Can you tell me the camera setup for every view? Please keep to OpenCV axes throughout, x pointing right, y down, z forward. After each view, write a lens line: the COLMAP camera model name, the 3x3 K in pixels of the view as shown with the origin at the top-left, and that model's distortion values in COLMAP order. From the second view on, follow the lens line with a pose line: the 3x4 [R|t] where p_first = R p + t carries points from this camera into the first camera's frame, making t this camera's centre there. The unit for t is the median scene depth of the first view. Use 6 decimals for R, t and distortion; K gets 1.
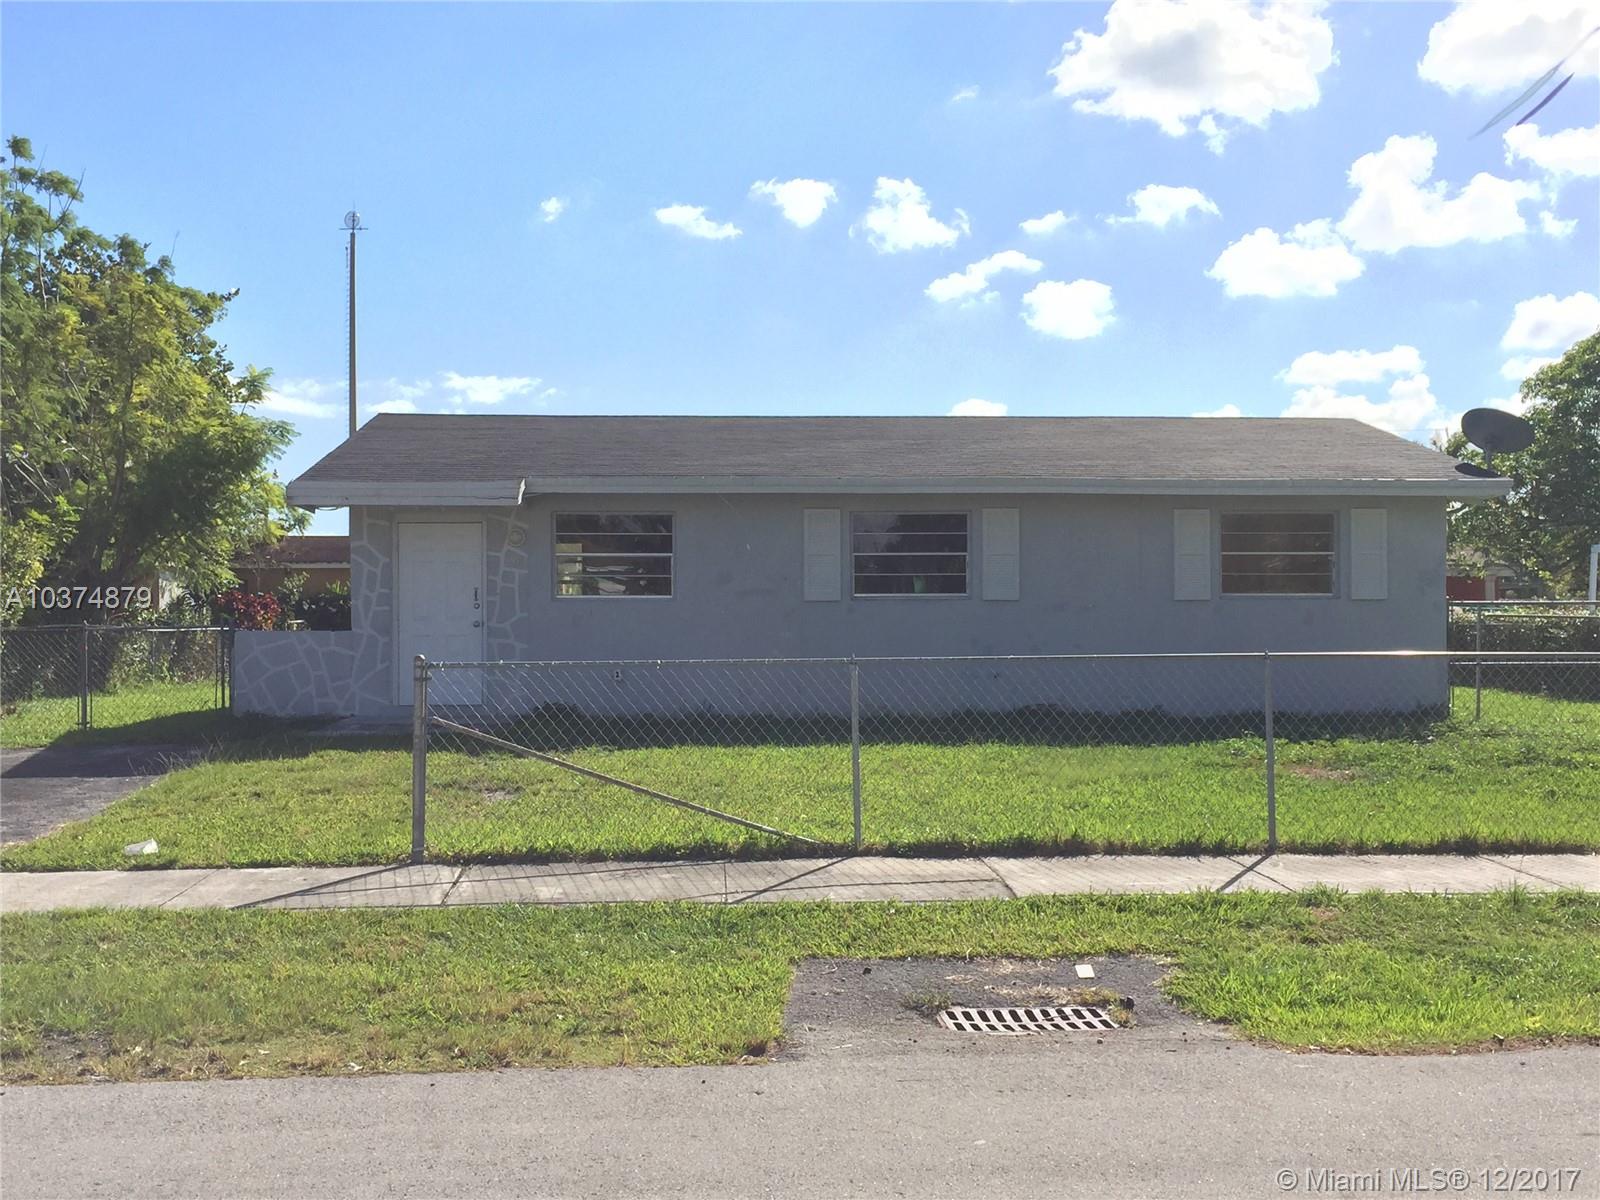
lens RADIAL K [[1797.8, 0, 800.0], [0, 1797.8, 600.0], [0, 0, 1]] dist [0.054967, -0.048864]
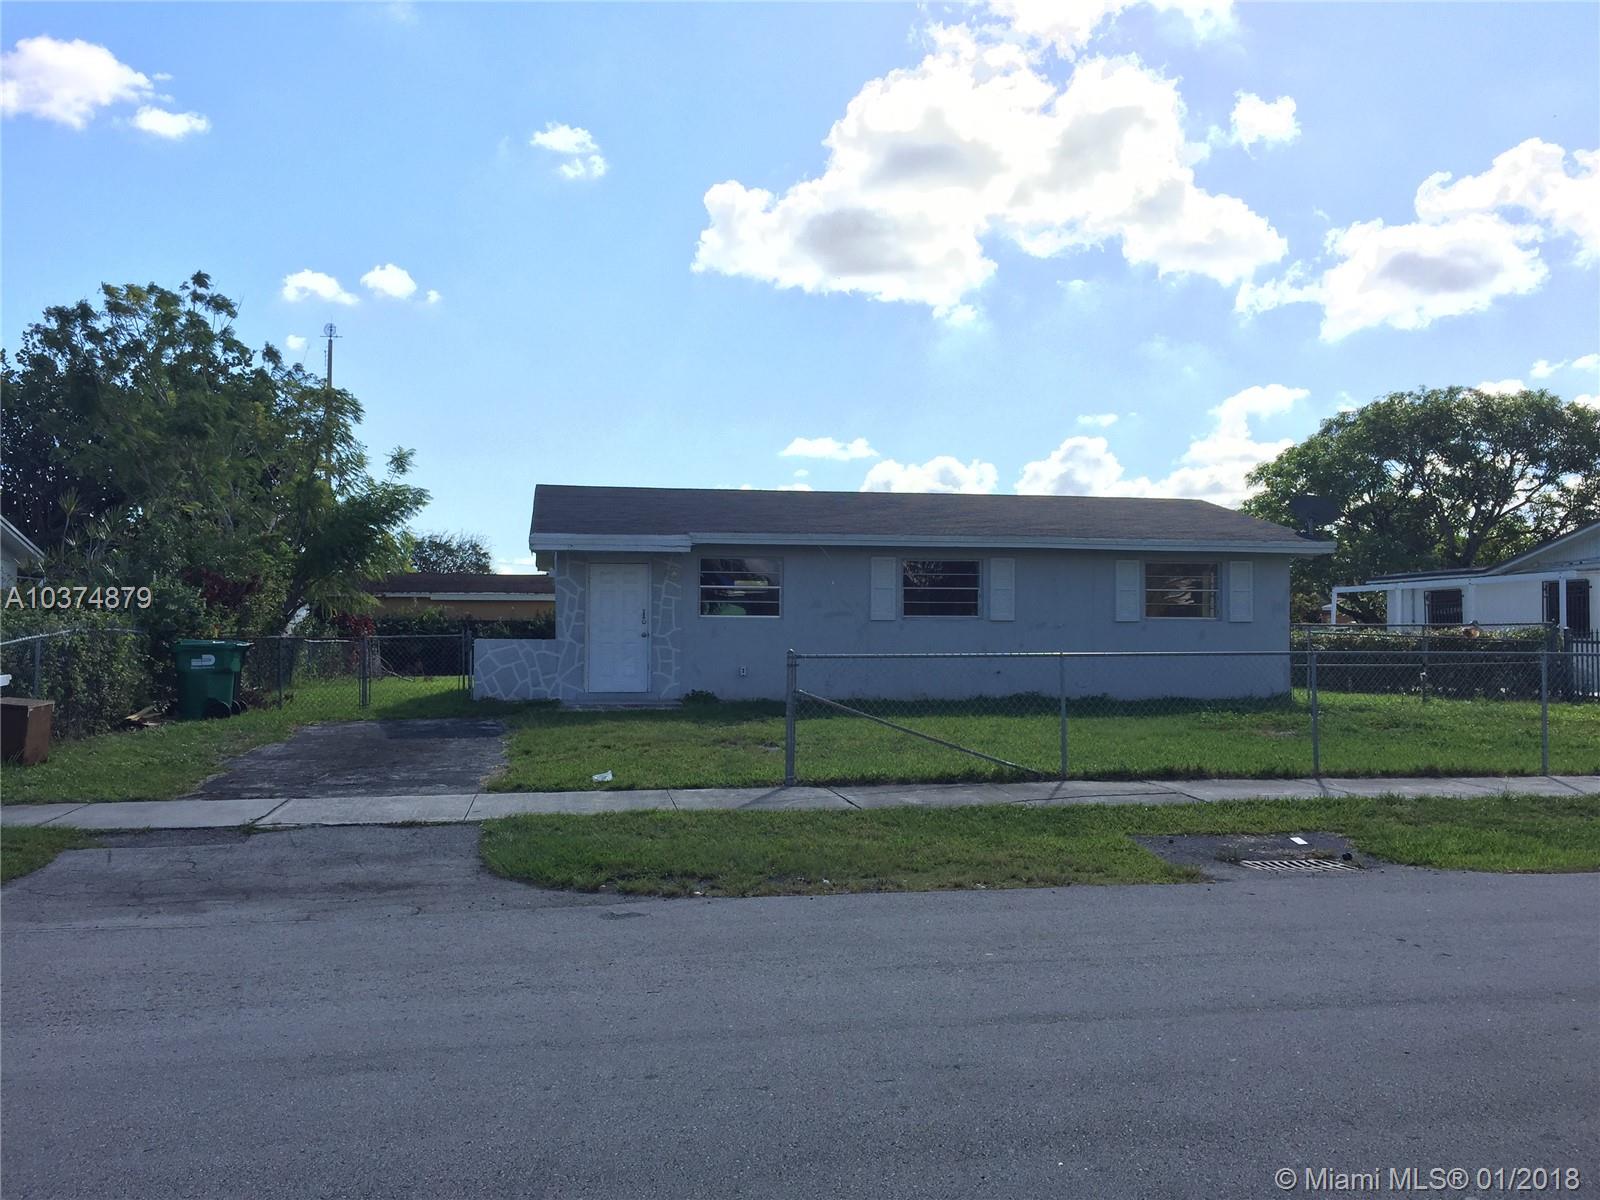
lens RADIAL K [[1356.3, 0, 800.0], [0, 1356.3, 600.0], [0, 0, 1]] dist [0.058400, -0.004664]
pose [[0.993578, 0.007952, 0.112870, -0.179257], [-0.005817, 0.999798, -0.019230, 0.005592], [-0.113000, 0.018450, 0.993424, -0.079570]]
